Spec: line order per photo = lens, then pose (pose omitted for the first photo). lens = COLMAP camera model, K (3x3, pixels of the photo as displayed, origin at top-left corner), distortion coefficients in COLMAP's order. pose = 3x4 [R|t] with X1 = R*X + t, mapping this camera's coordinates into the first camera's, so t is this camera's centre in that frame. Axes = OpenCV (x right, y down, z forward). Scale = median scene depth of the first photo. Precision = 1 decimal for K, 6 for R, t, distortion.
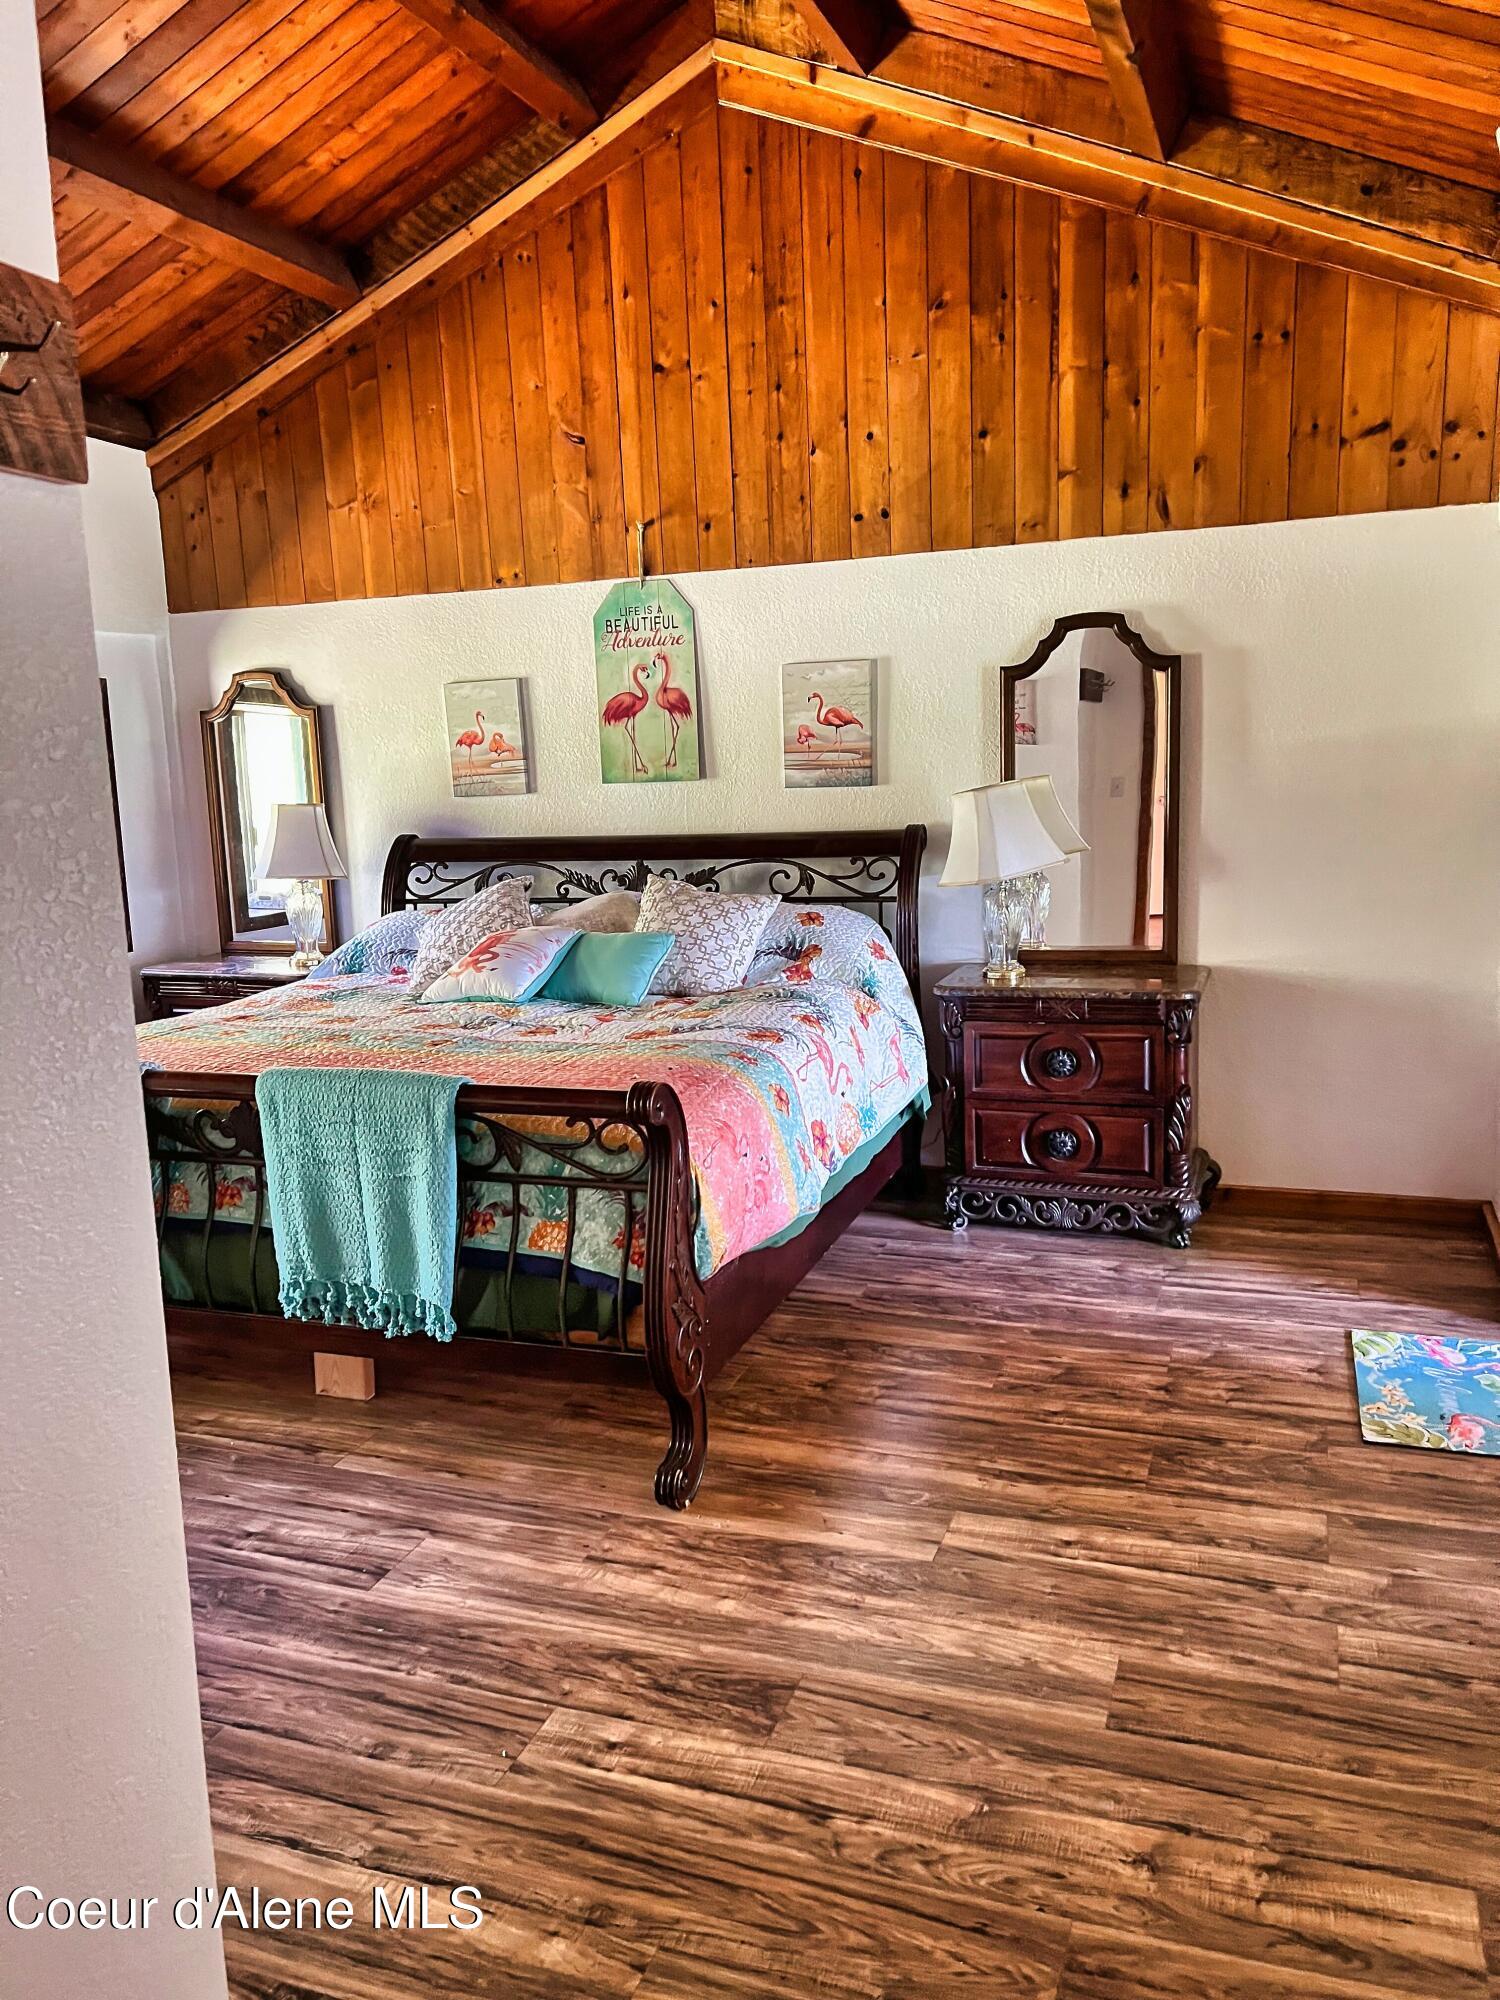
lens RADIAL K [[1525.0, 0, 742.9], [0, 1525.0, 995.9], [0, 0, 1]] dist [0.063700, -0.063088]
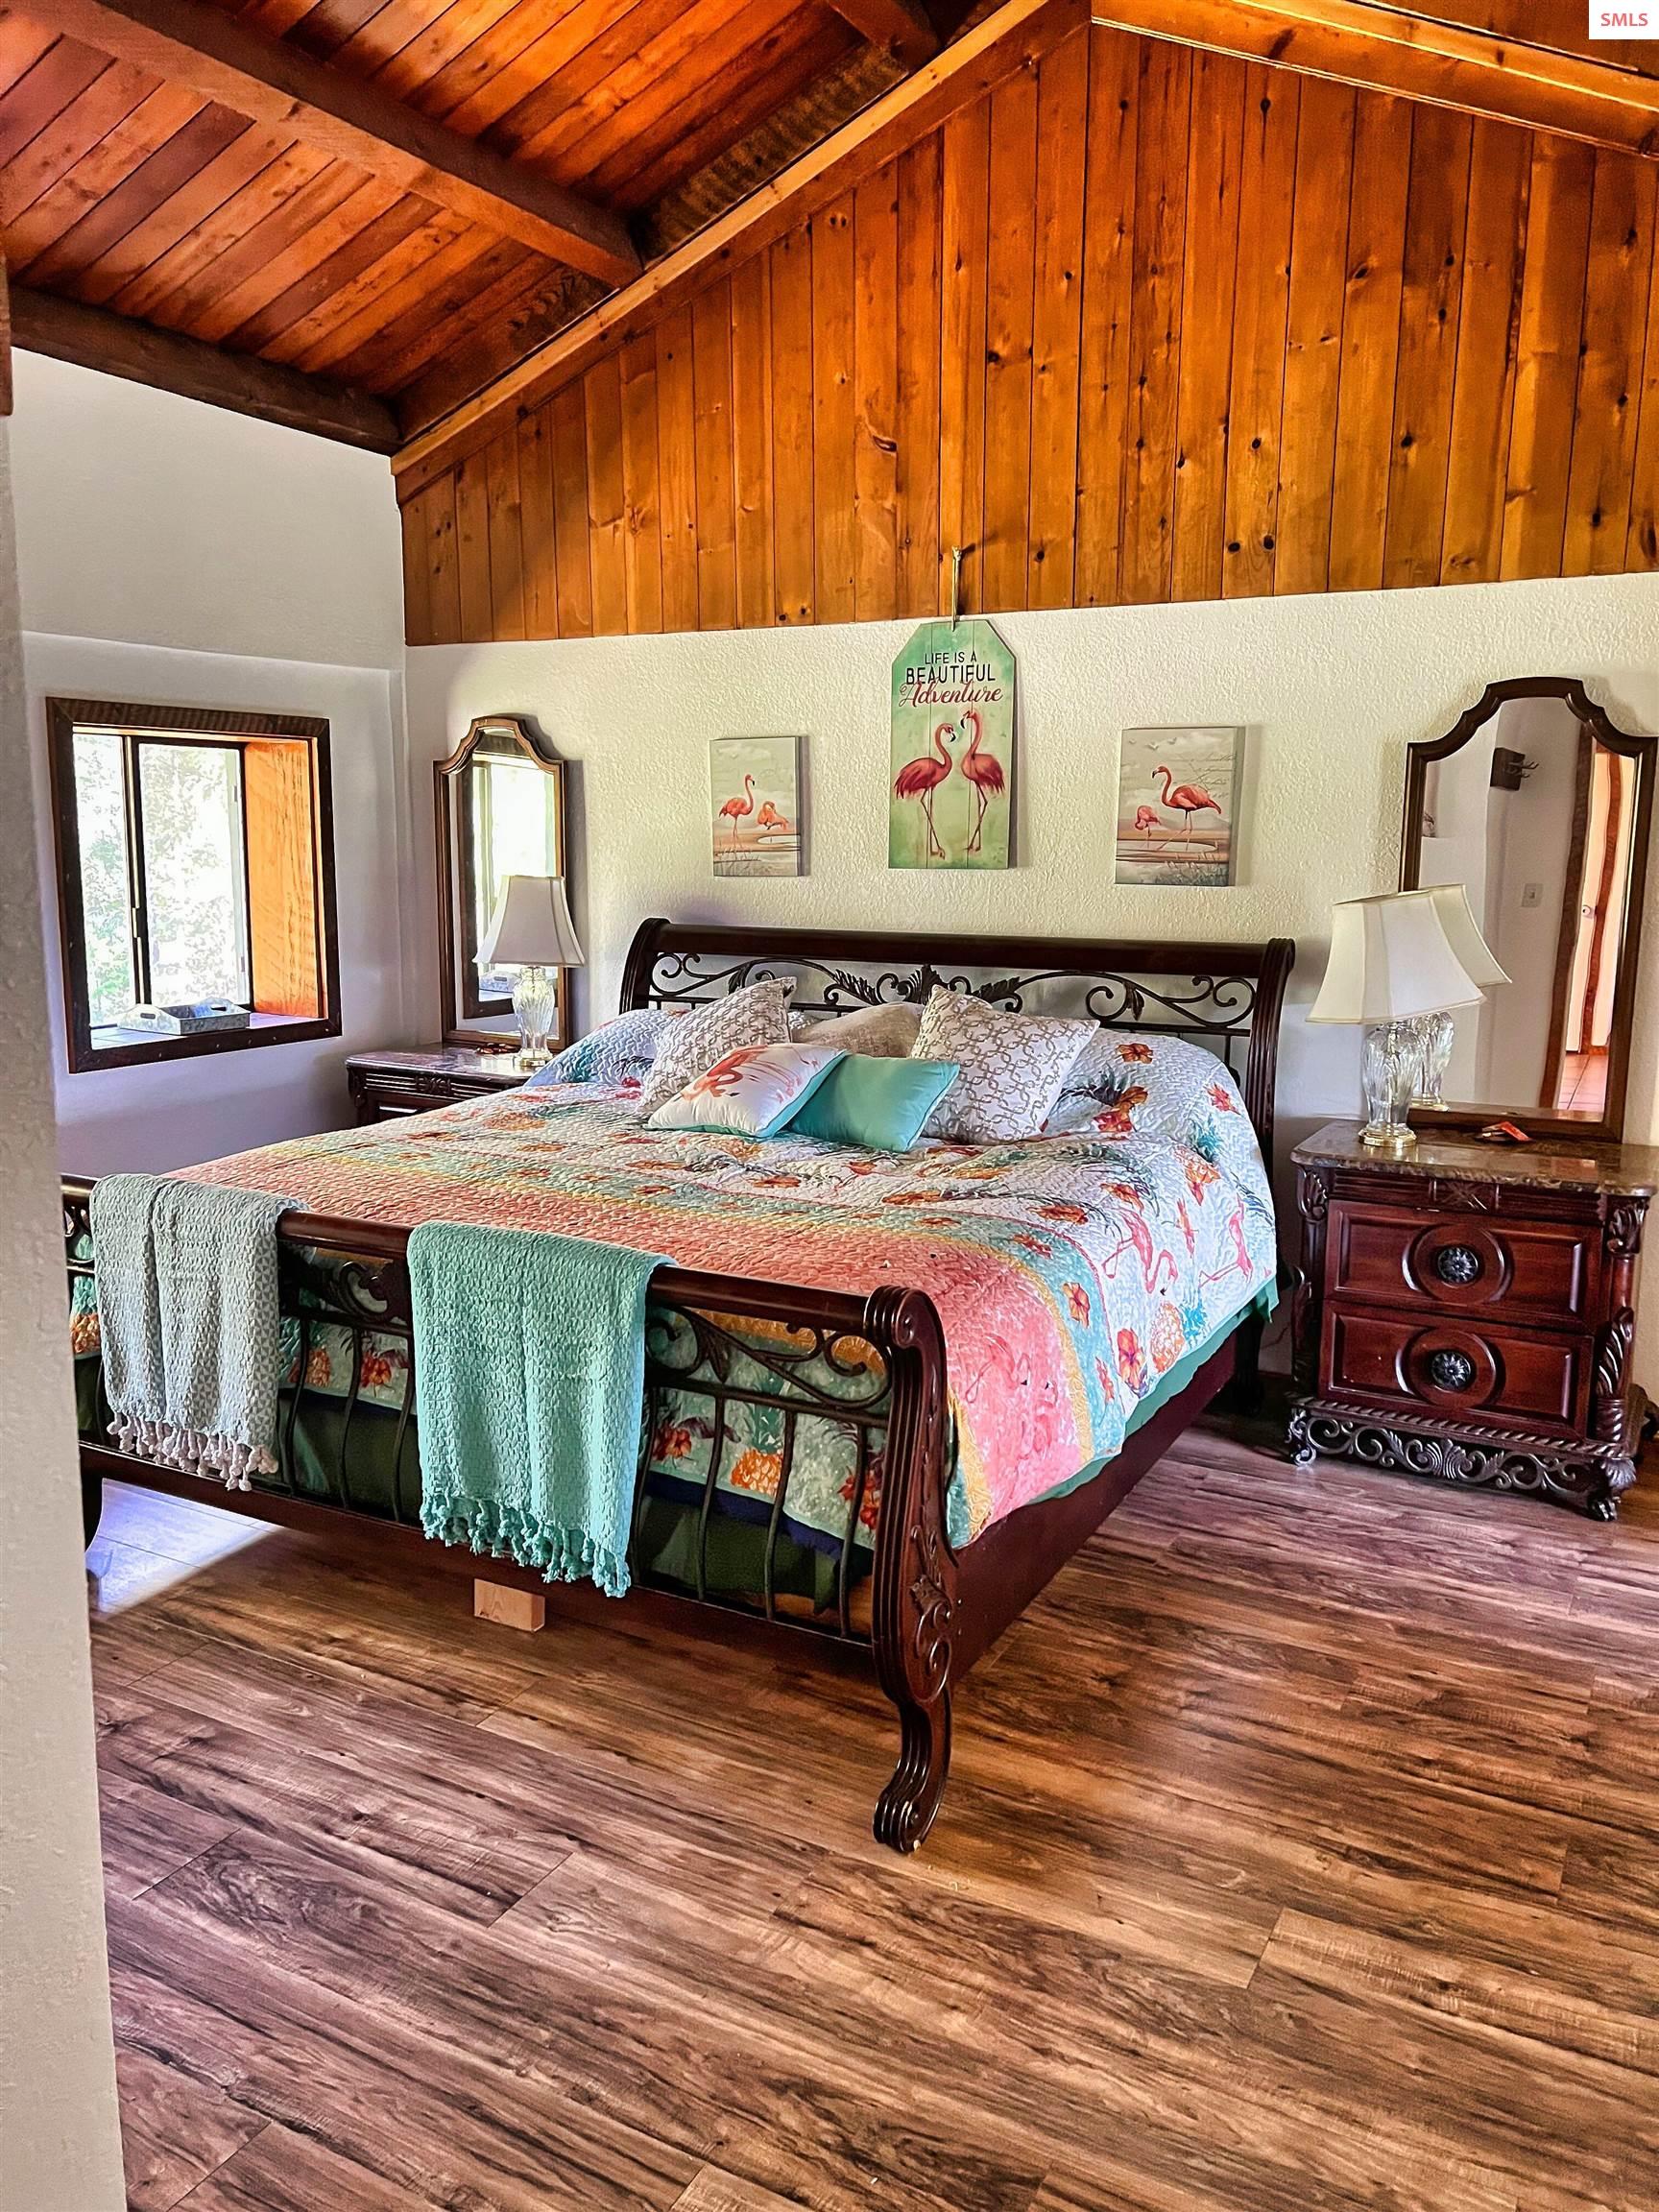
lens RADIAL K [[1686.6, 0, 821.6], [0, 1686.6, 1102.4], [0, 0, 1]] dist [0.063700, -0.063088]
pose [[0.988298, 0.067005, -0.137030, 0.005454], [-0.065828, 0.997745, 0.013104, -0.027289], [0.137599, -0.003930, 0.990480, 0.114695]]
